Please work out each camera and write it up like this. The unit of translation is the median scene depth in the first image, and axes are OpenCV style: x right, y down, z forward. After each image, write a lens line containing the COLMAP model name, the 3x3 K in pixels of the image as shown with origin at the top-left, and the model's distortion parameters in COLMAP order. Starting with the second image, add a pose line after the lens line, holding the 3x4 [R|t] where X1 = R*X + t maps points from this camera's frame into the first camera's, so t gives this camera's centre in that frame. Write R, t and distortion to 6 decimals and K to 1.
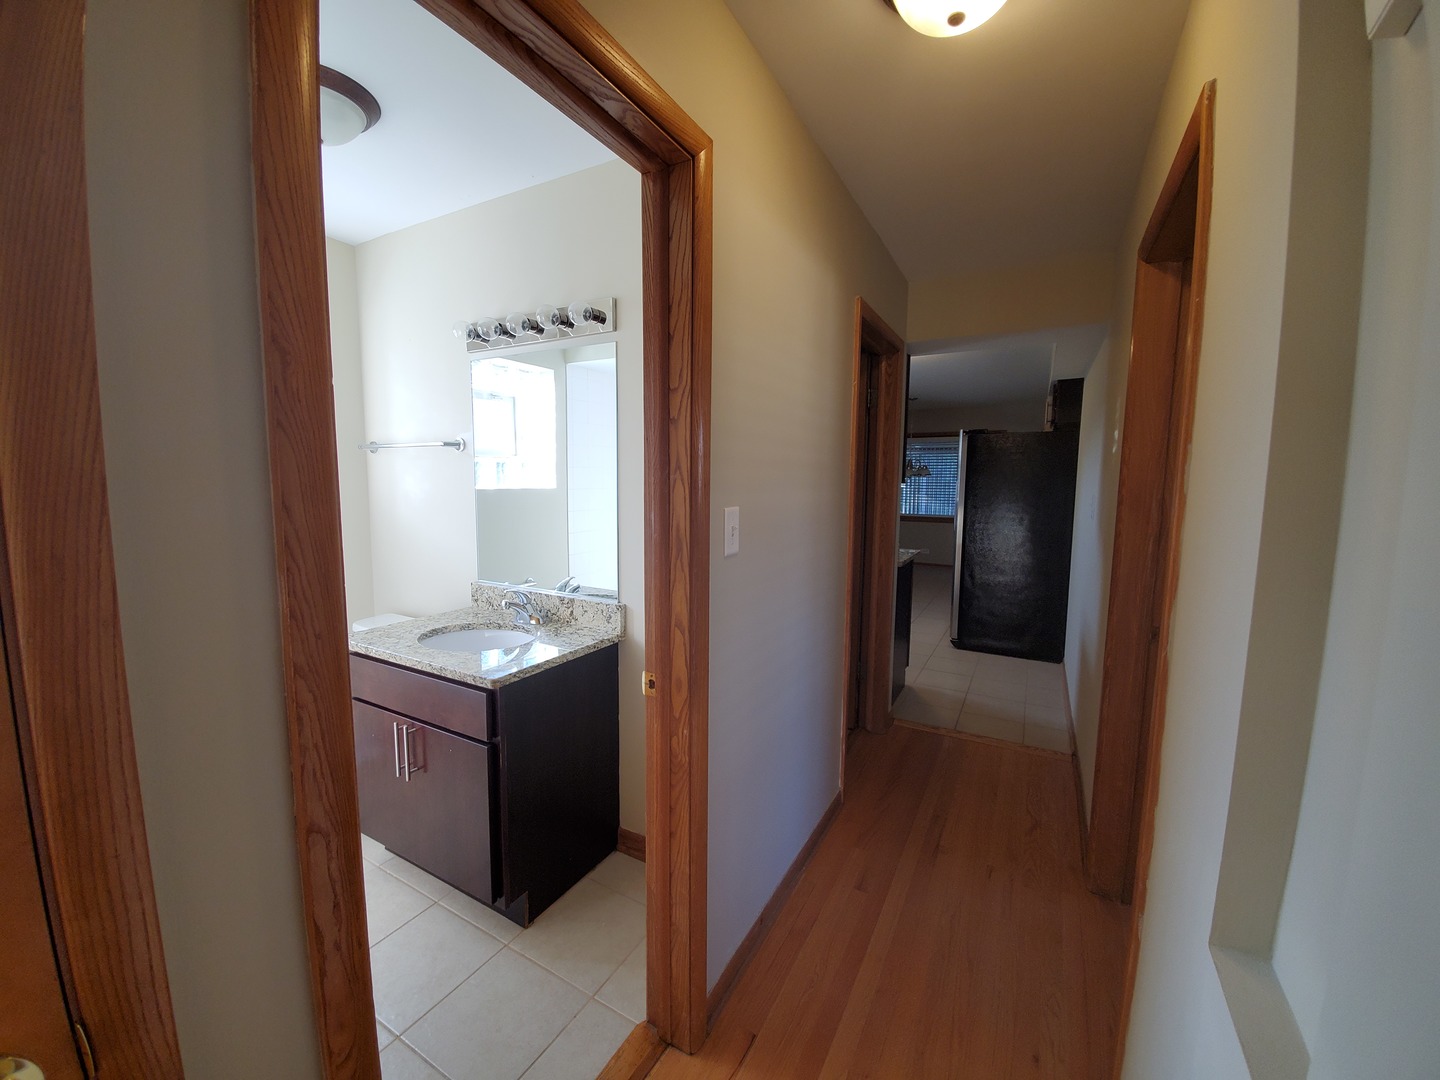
lens RADIAL K [[574.7, 0, 715.7], [0, 574.7, 545.6], [0, 0, 1]] dist [-0.003836, -0.009374]
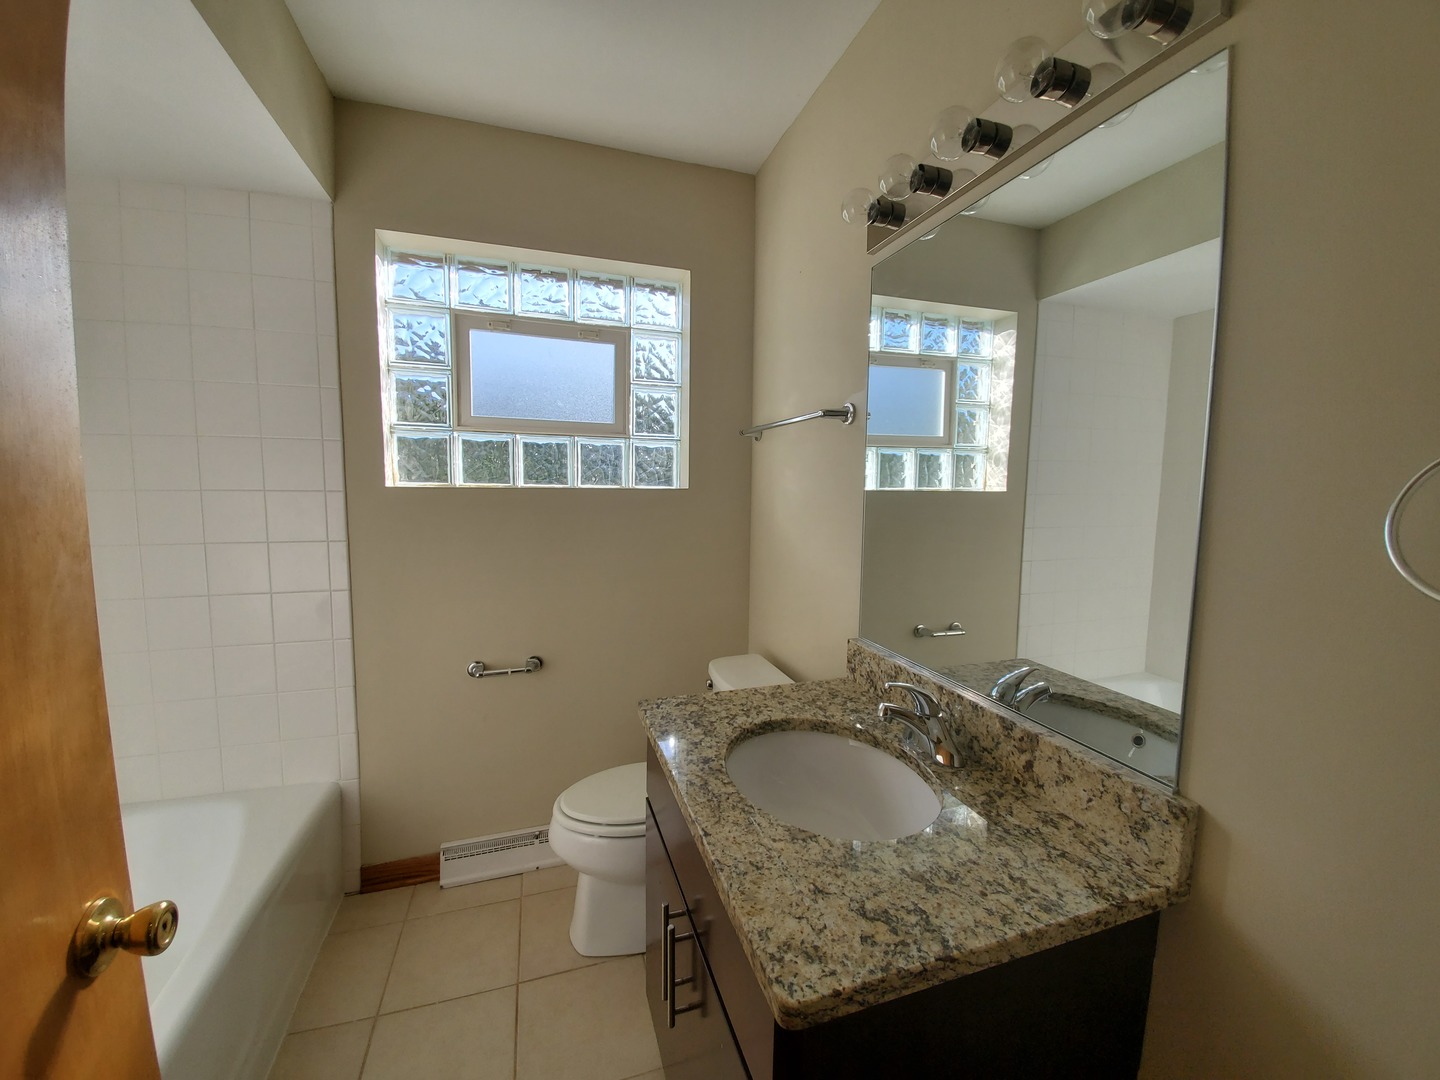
lens RADIAL K [[574.7, 0, 714.7], [0, 574.7, 542.0], [0, 0, 1]] dist [-0.003836, -0.009374]
pose [[0.741873, 0.063567, -0.667520, -0.148750], [-0.076776, 0.997002, 0.009616, -0.037704], [0.666130, 0.044115, 0.744530, 0.510313]]
